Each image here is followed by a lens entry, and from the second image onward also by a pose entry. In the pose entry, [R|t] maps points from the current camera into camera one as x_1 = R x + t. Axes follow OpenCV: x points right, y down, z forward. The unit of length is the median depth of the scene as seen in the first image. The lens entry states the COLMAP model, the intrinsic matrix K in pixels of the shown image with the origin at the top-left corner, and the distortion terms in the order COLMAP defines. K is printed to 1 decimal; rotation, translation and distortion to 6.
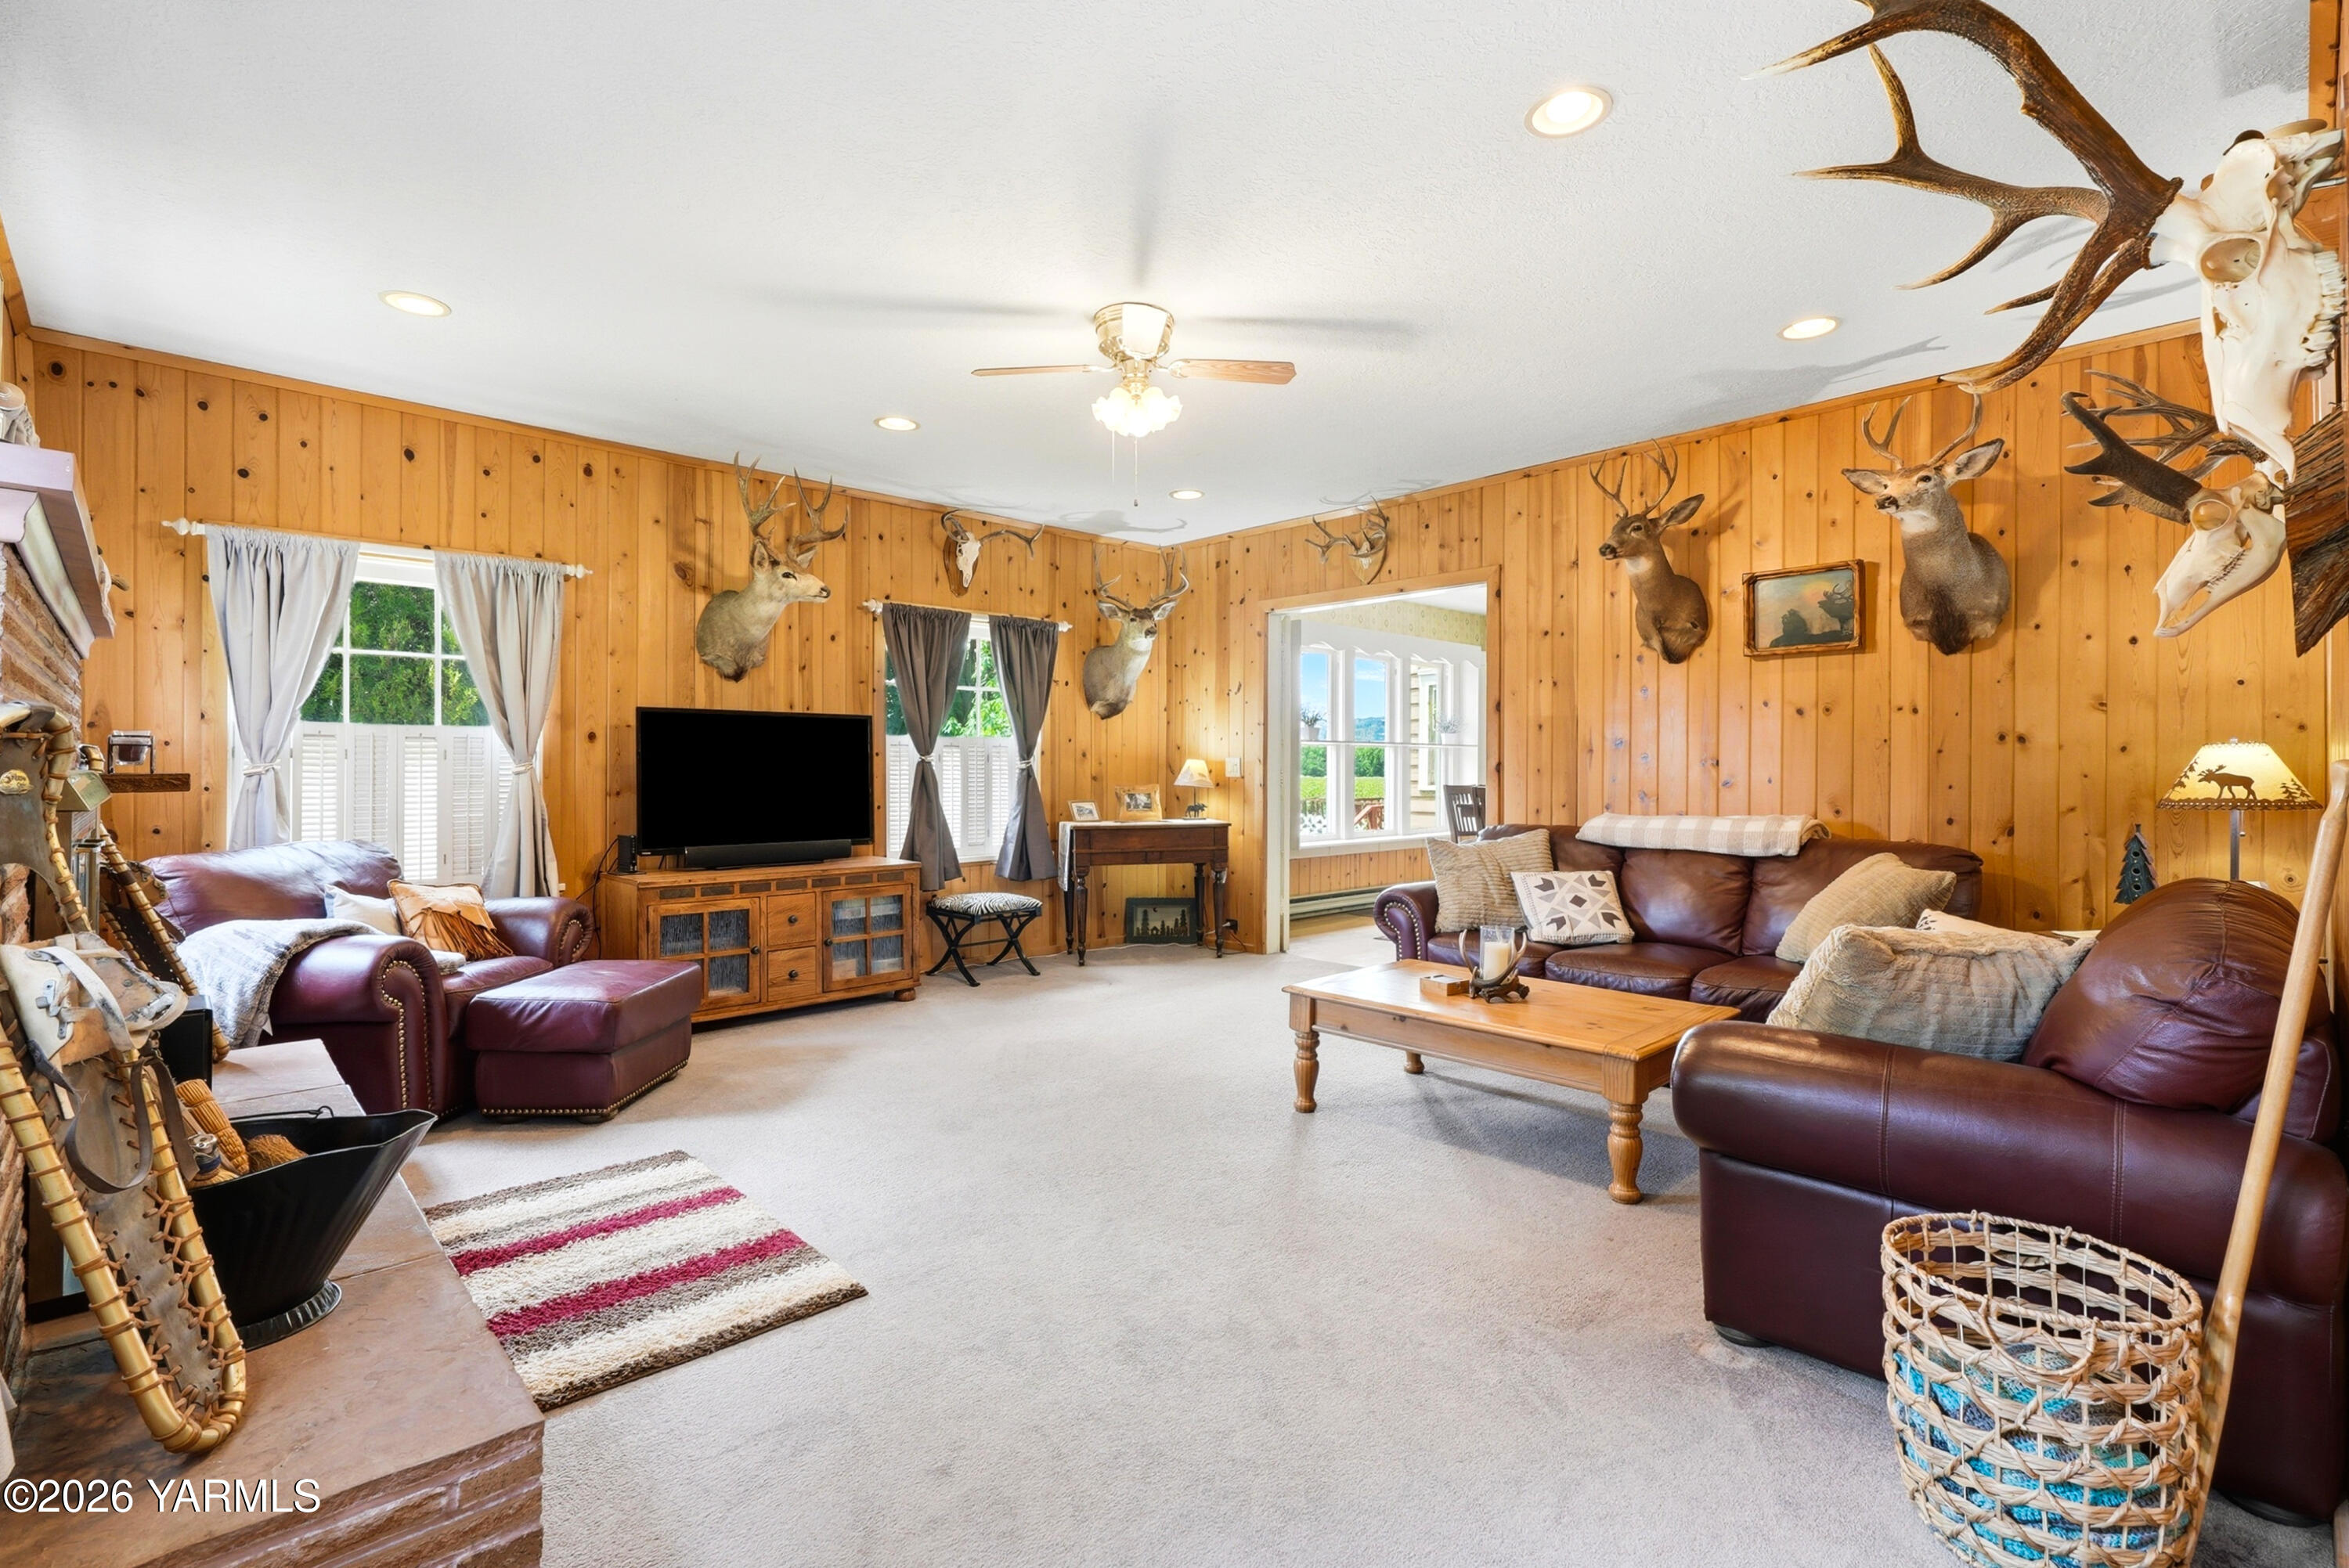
lens RADIAL K [[1069.7, 0, 1179.7], [0, 1069.7, 756.0], [0, 0, 1]] dist [-0.000622, 0.000780]
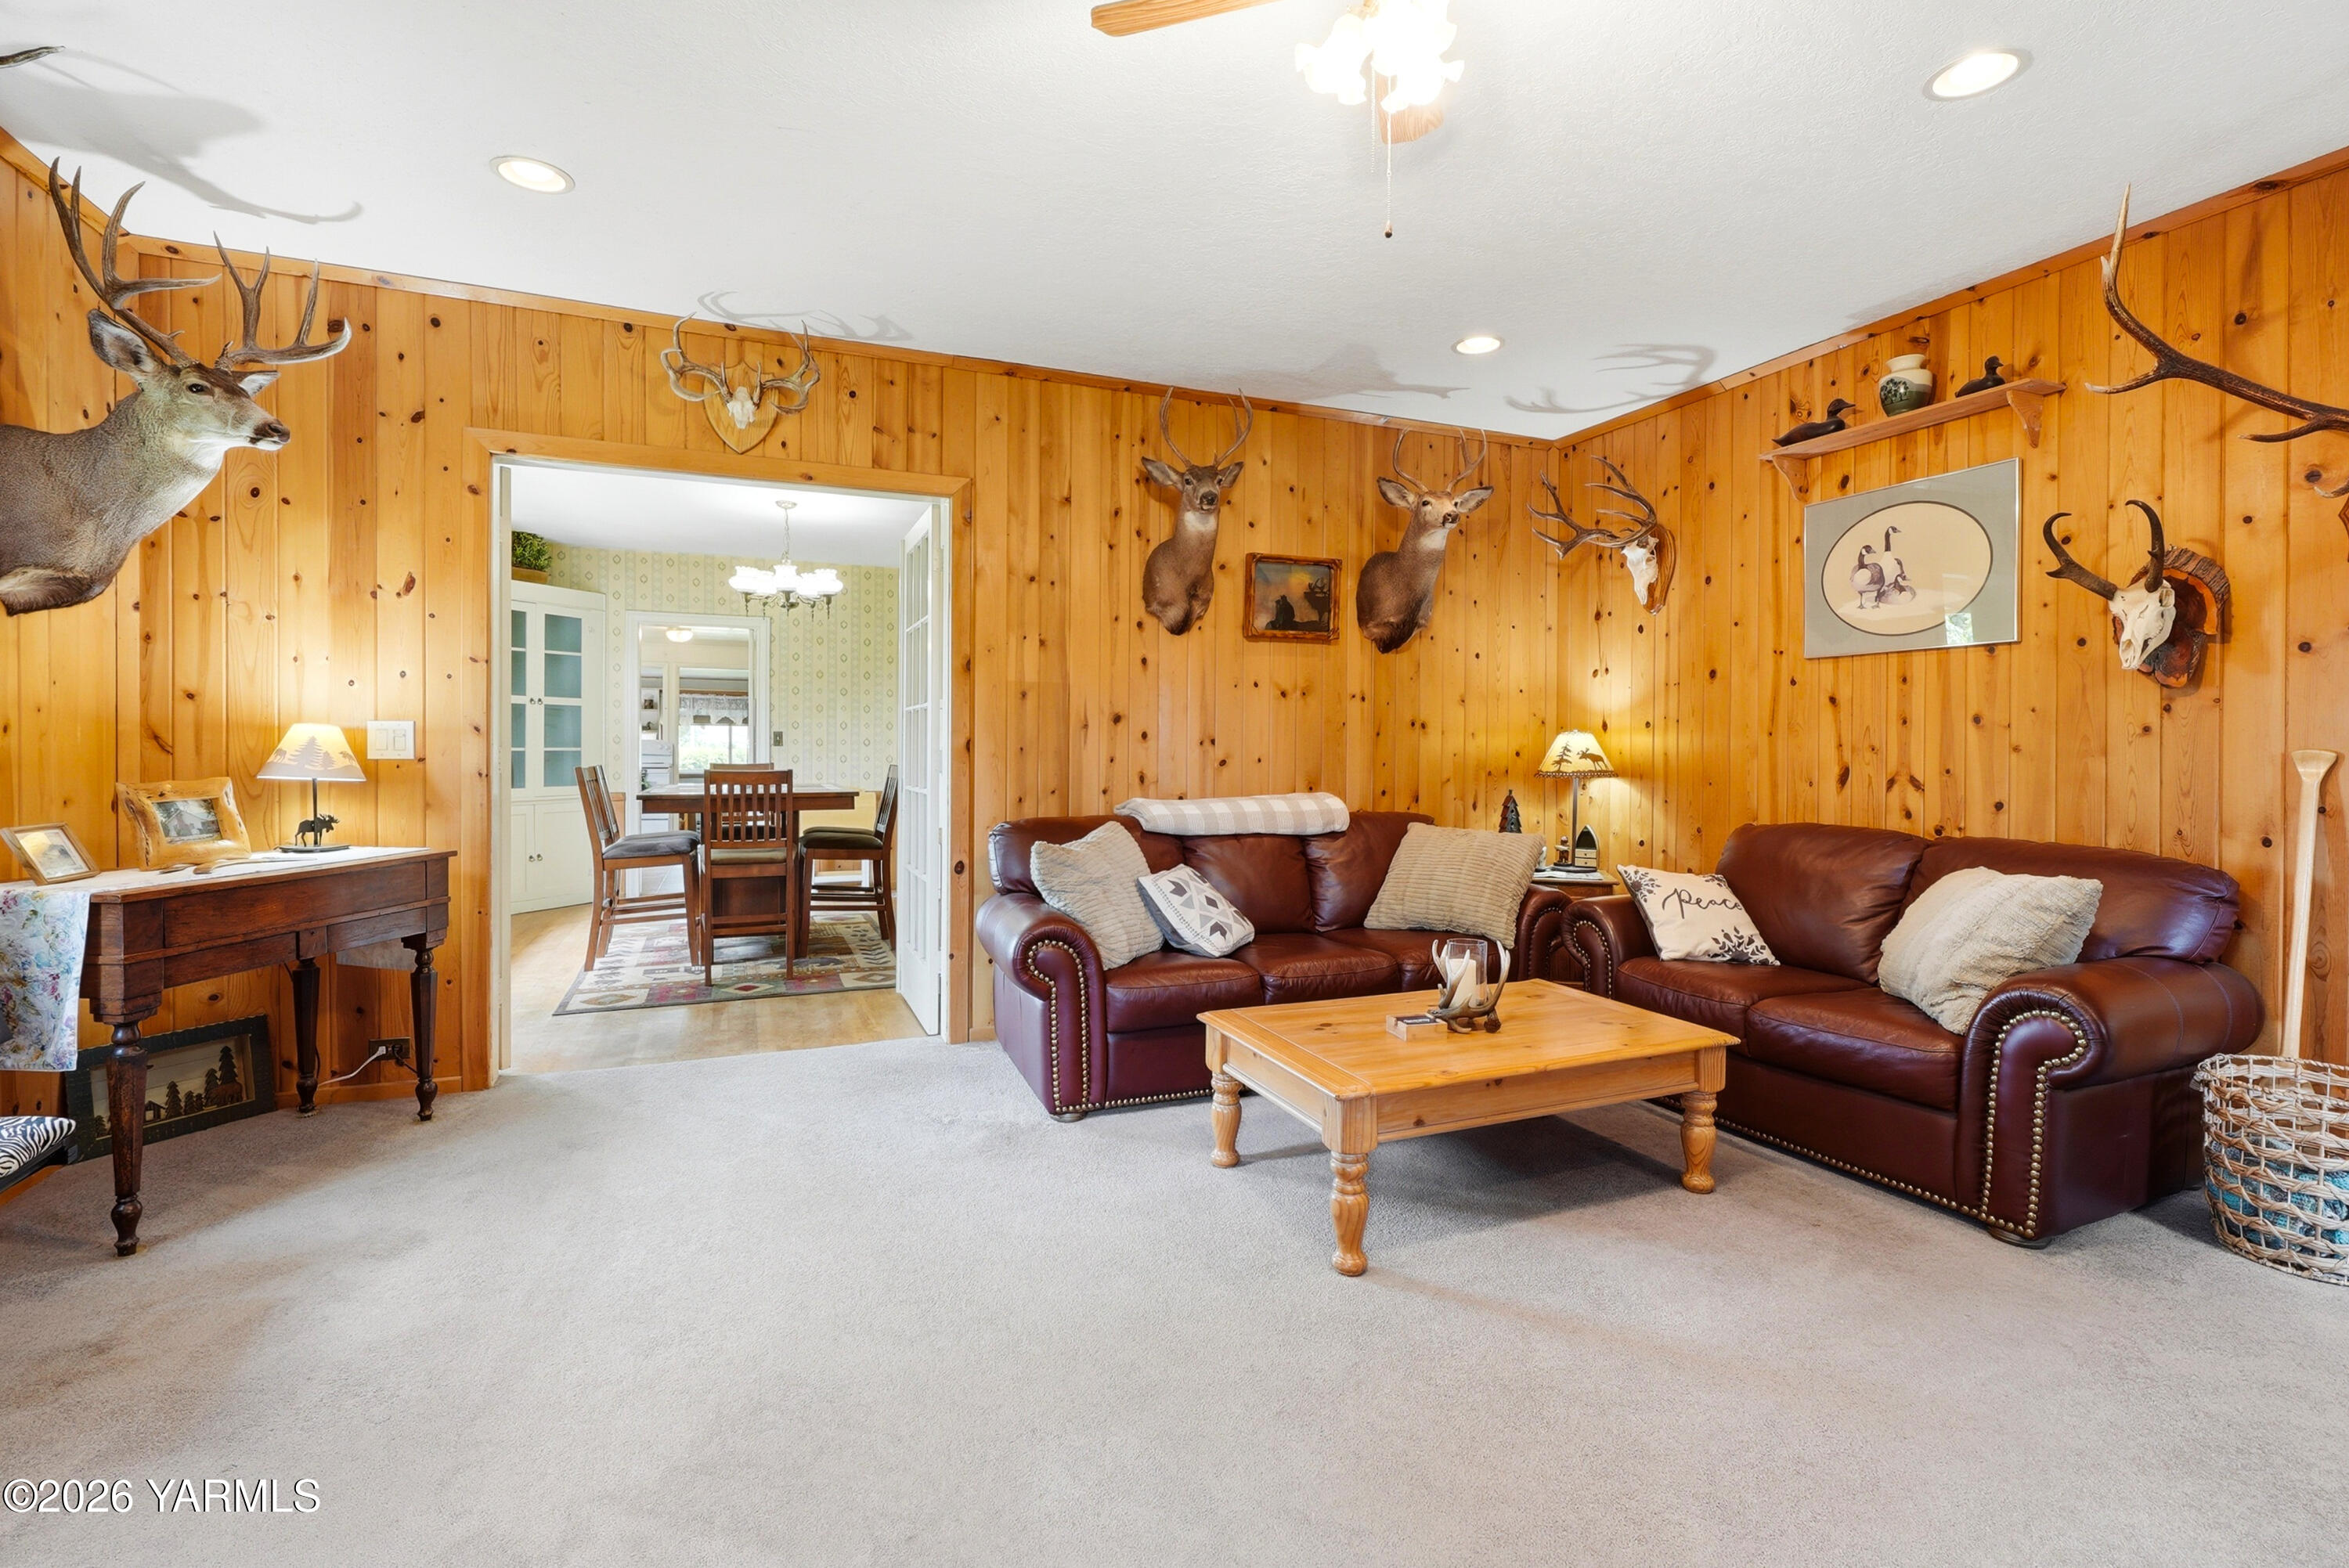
lens RADIAL K [[1069.7, 0, 1179.7], [0, 1069.7, 756.0], [0, 0, 1]] dist [-0.000622, 0.000780]
pose [[0.363600, -0.004619, 0.931544, -0.399152], [-0.016735, 0.999794, 0.011490, 0.008393], [-0.931405, -0.019767, 0.363448, 0.650790]]
